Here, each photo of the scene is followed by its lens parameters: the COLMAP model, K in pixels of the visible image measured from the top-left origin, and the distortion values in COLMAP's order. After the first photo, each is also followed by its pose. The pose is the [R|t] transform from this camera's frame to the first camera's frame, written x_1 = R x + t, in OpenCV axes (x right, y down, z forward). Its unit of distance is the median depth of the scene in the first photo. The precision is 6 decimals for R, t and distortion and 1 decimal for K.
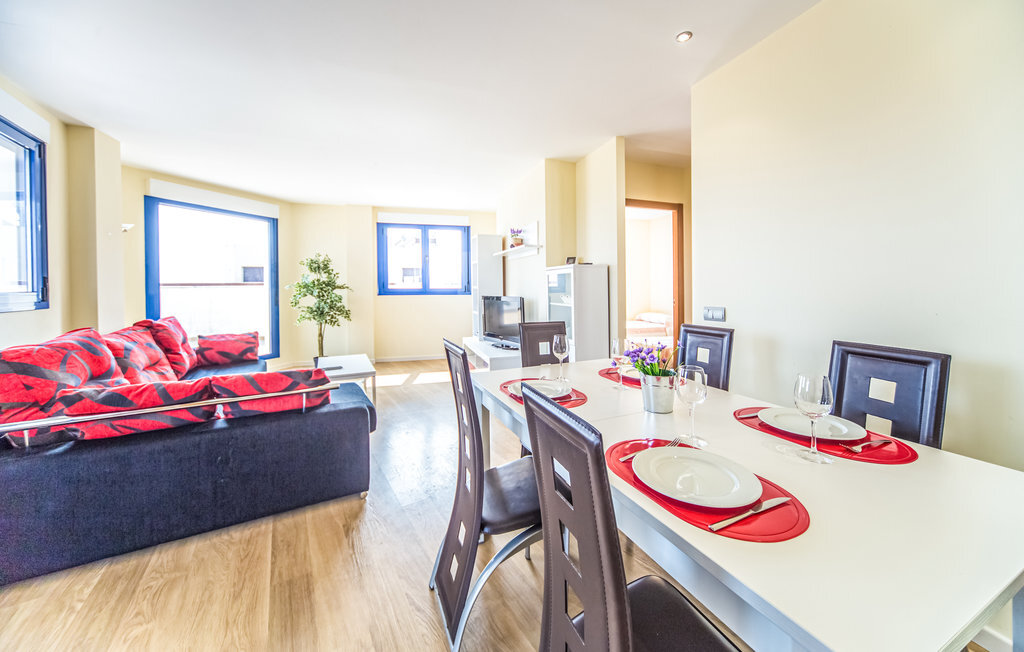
lens RADIAL K [[367.9, 0, 532.2], [0, 367.9, 303.1], [0, 0, 1]] dist [-0.000366, -0.000123]
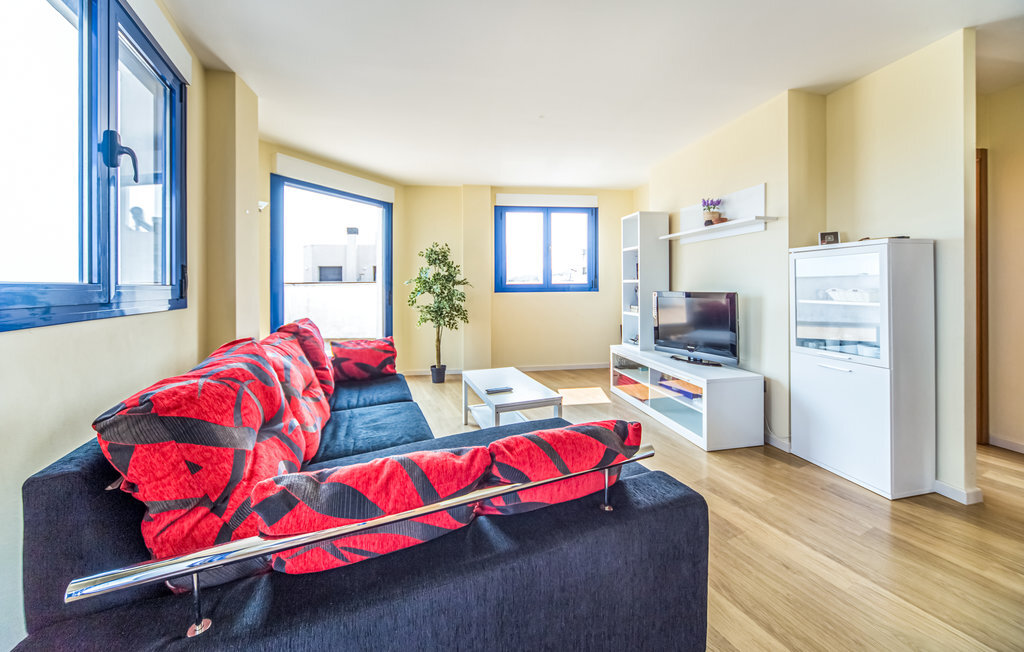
lens RADIAL K [[383.8, 0, 520.6], [0, 383.8, 297.3], [0, 0, 1]] dist [-0.001331, -0.000134]
pose [[0.987202, -0.003034, -0.159447, -0.339625], [0.000922, 0.999911, -0.013322, 0.002227], [0.159474, 0.013004, 0.987117, 0.221612]]
